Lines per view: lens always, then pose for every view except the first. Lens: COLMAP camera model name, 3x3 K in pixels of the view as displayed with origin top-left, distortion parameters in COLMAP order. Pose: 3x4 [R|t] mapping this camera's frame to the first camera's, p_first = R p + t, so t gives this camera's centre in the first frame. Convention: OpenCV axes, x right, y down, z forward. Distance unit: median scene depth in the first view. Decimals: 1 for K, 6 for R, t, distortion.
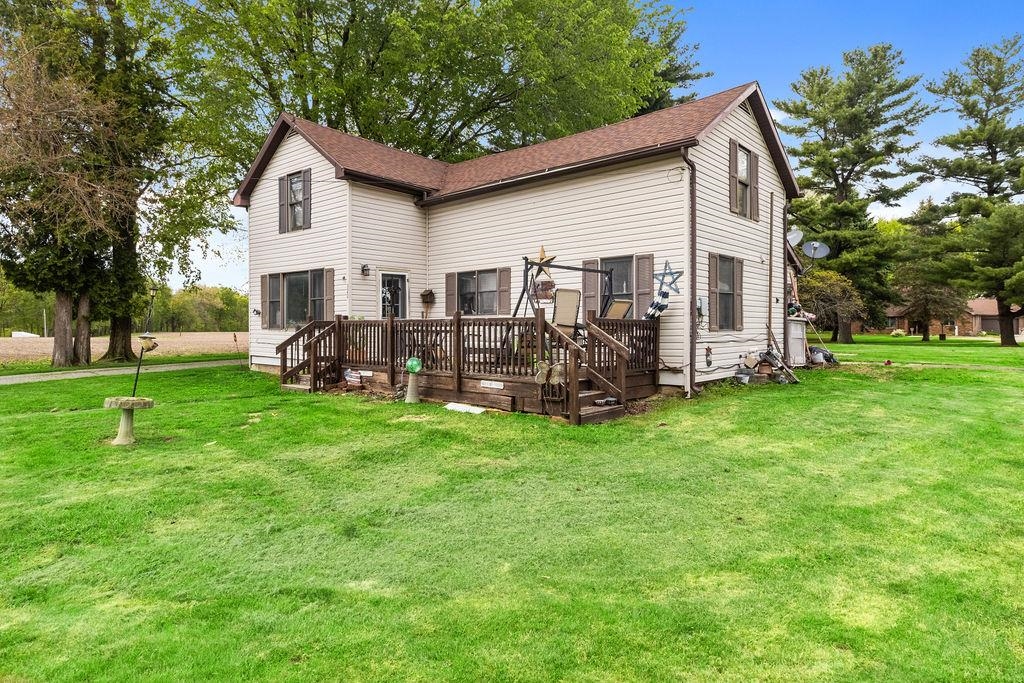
lens RADIAL K [[615.5, 0, 511.9], [0, 615.5, 322.0], [0, 0, 1]] dist [-0.019641, 0.000318]
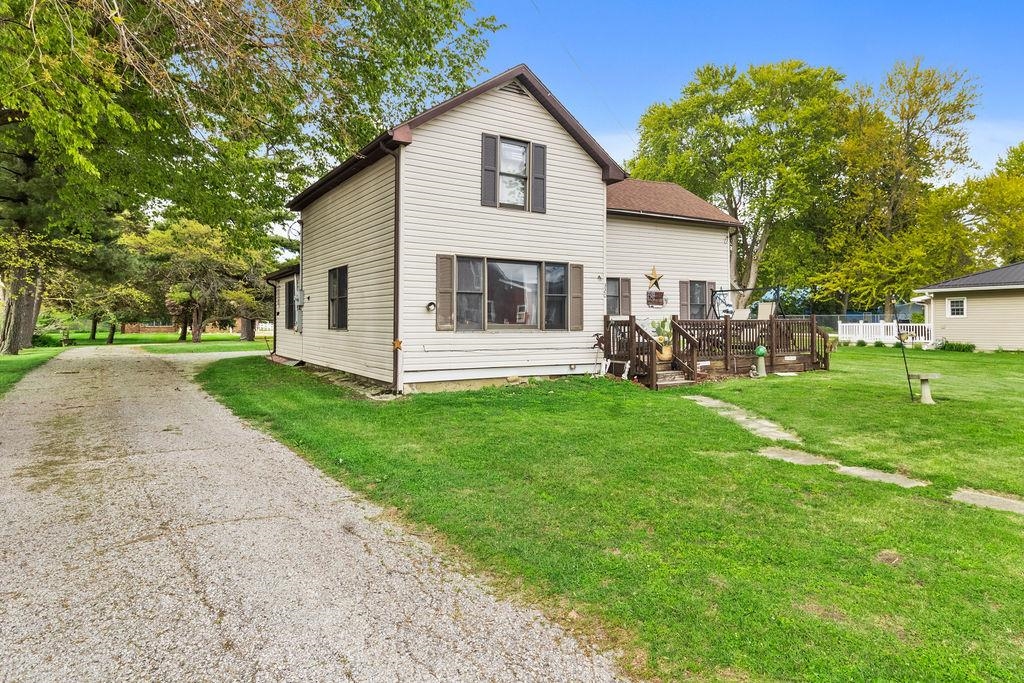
lens RADIAL K [[615.5, 0, 511.9], [0, 615.5, 322.0], [0, 0, 1]] dist [-0.019641, 0.000318]
pose [[0.276160, -0.001290, 0.961111, -1.242178], [-0.001671, 0.999997, 0.001822, -0.000243], [-0.961110, -0.002110, 0.276157, 0.844631]]
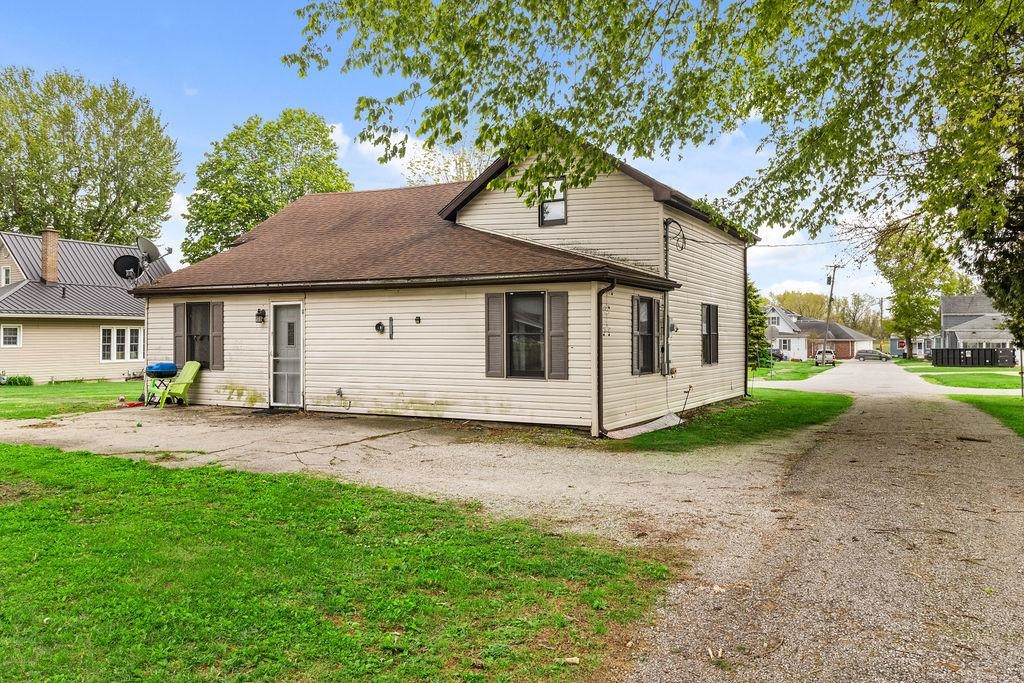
lens RADIAL K [[787.2, 0, 512.0], [0, 787.2, 341.5], [0, 0, 1]] dist [0.003647, -0.000103]
pose [[-0.972918, -0.000878, -0.231149, 0.302206], [0.000601, 0.999980, -0.006329, -0.016201], [0.231150, -0.006296, -0.972898, 2.642026]]
